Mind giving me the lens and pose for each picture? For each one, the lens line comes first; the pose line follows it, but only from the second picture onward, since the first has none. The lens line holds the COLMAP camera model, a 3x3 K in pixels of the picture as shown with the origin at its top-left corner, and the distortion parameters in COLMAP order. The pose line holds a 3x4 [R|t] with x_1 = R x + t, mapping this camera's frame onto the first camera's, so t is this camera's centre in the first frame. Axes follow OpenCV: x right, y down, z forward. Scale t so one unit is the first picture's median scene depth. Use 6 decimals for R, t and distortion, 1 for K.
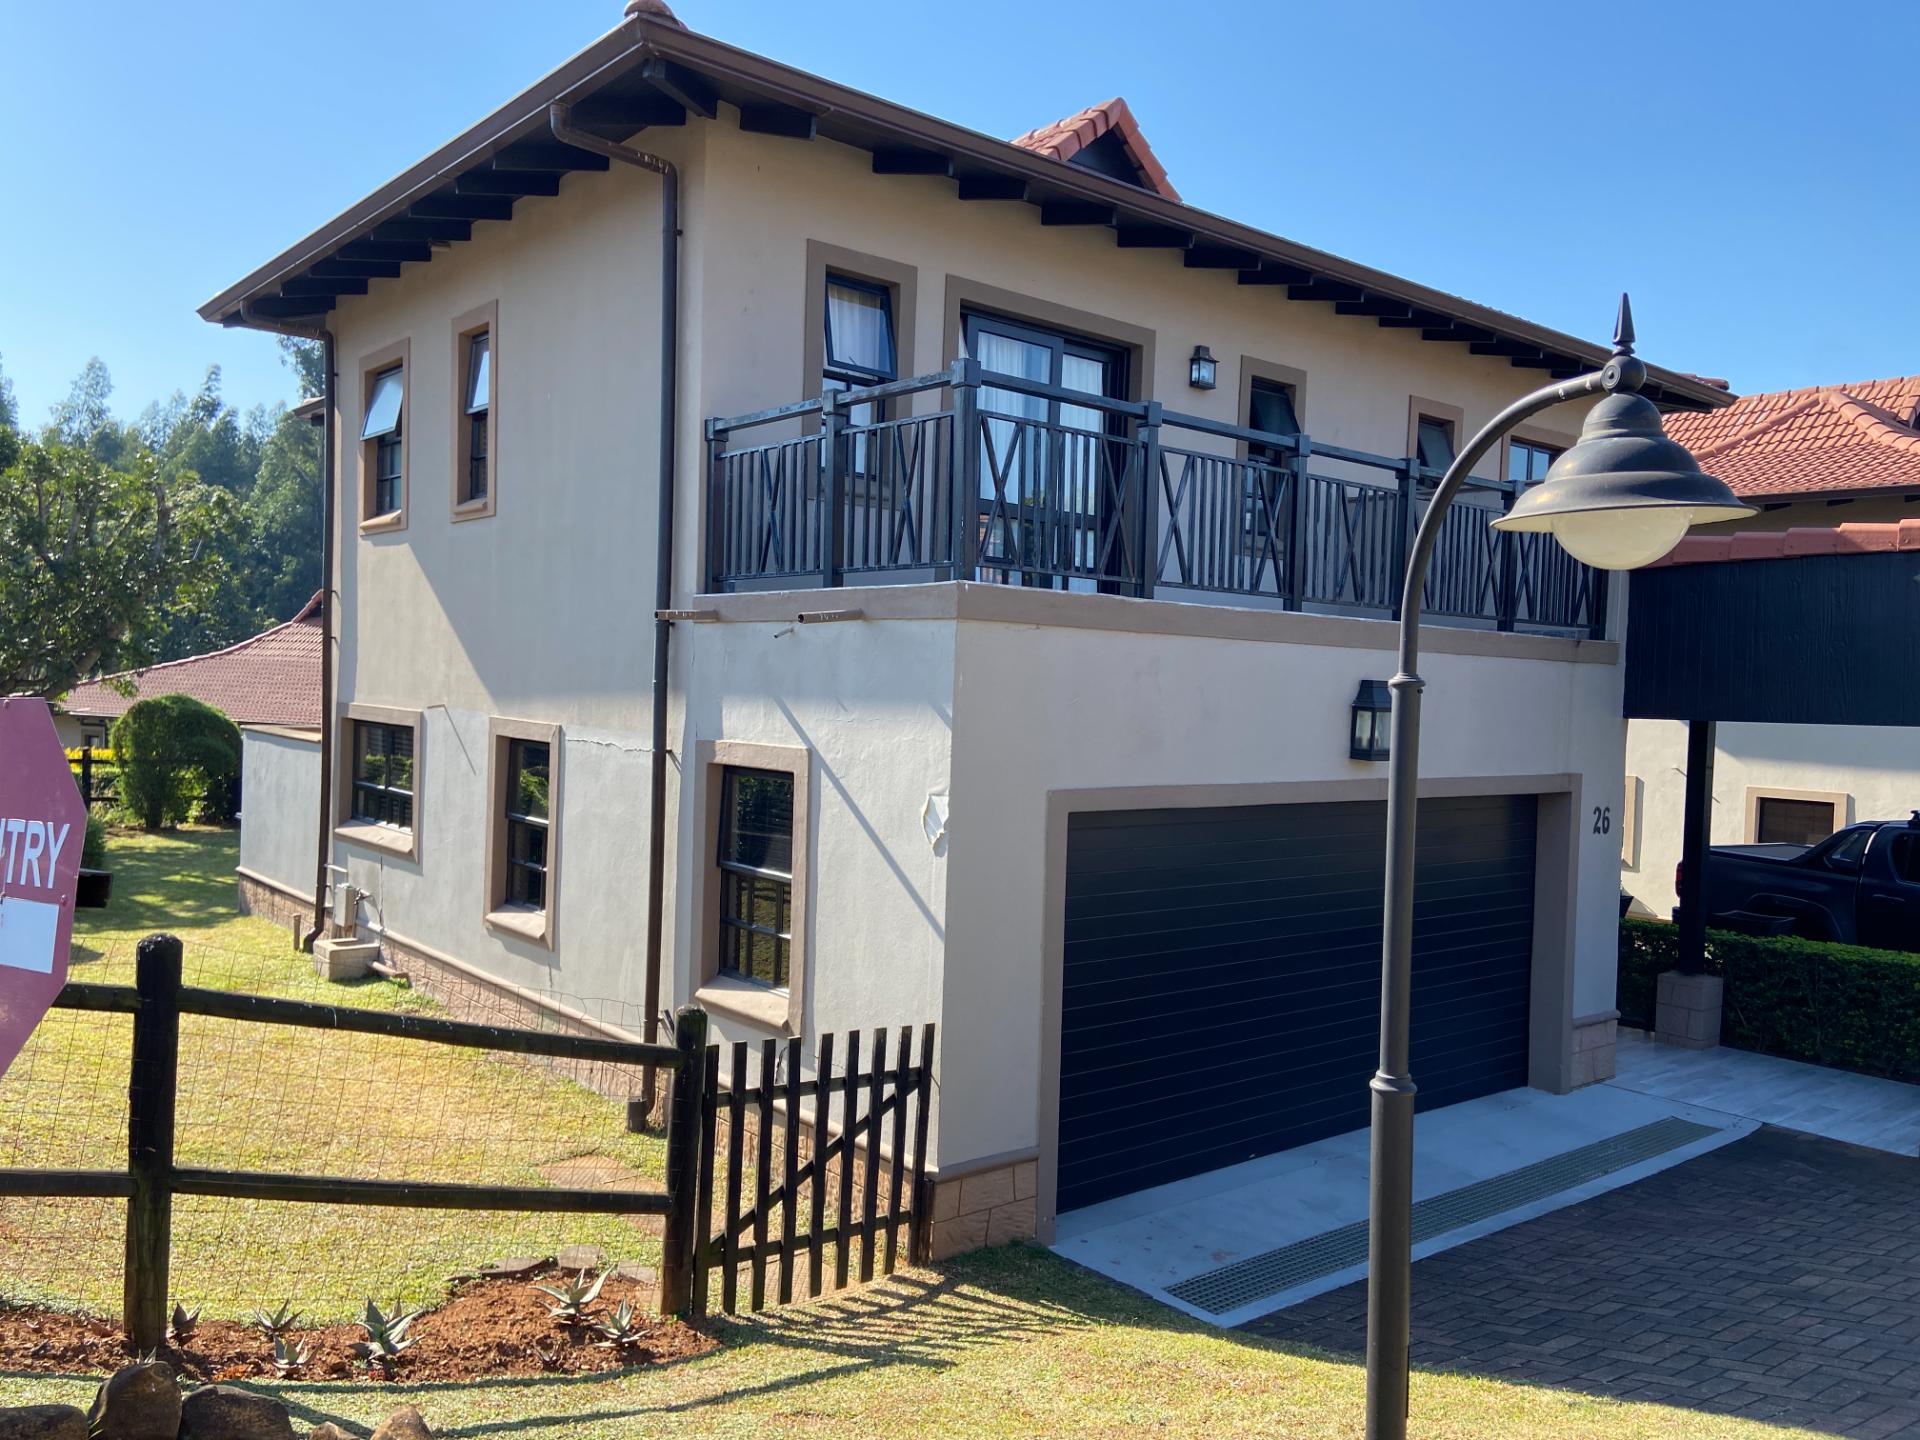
lens RADIAL K [[1463.0, 0, 953.1], [0, 1463.0, 725.0], [0, 0, 1]] dist [0.057067, -0.040362]
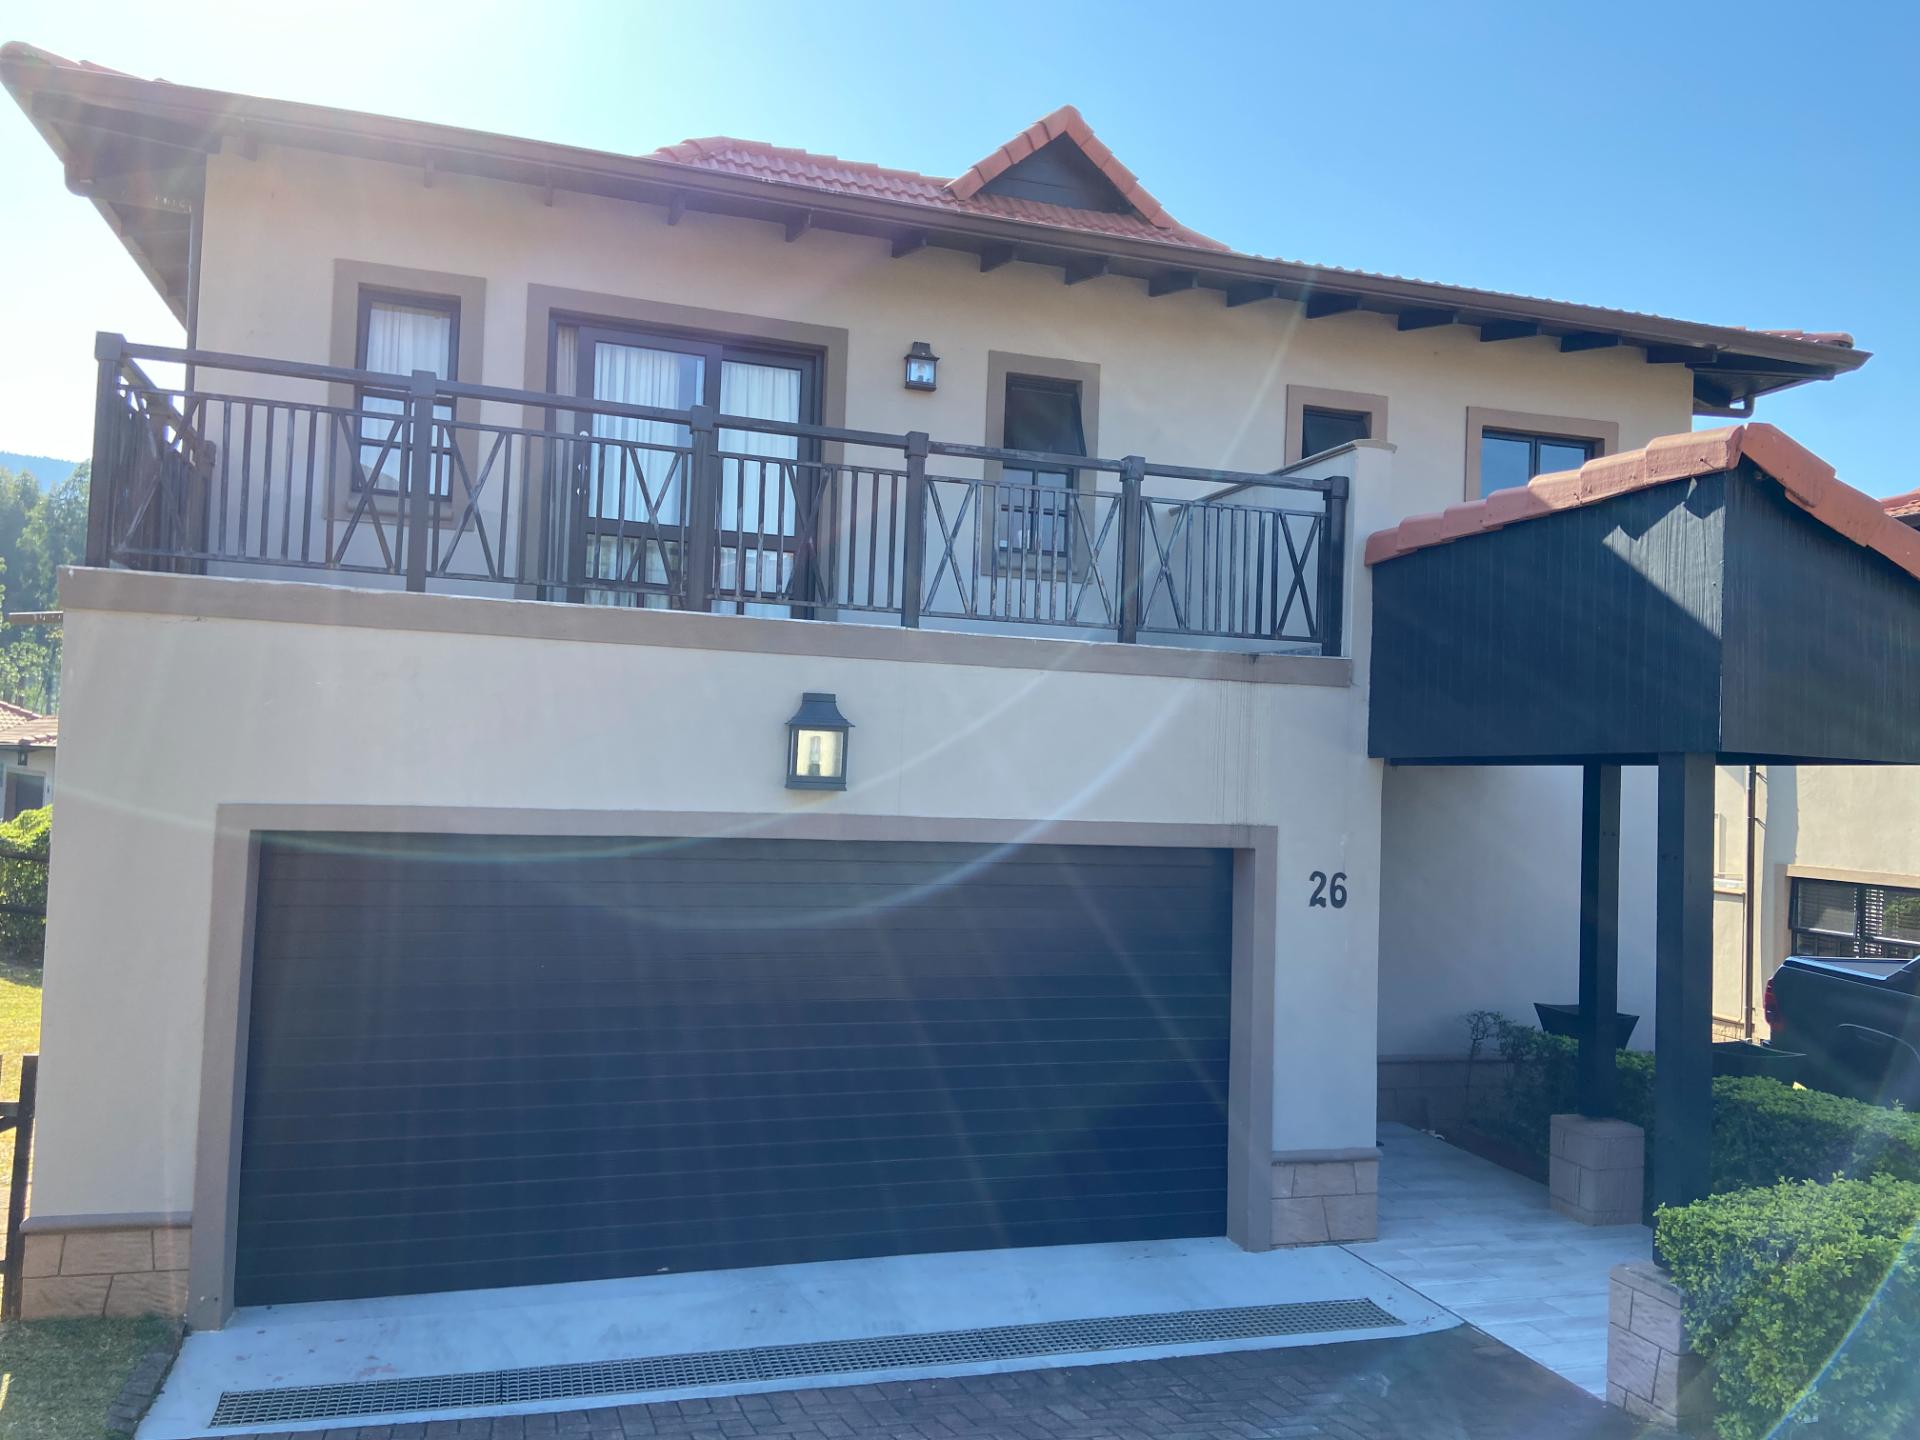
lens RADIAL K [[1463.0, 0, 961.9], [0, 1463.0, 707.9], [0, 0, 1]] dist [0.057067, -0.040362]
pose [[0.928641, -0.015355, -0.370662, 0.541769], [-0.016219, 0.996507, -0.081917, 0.035681], [0.370626, 0.082084, 0.925148, 0.217979]]
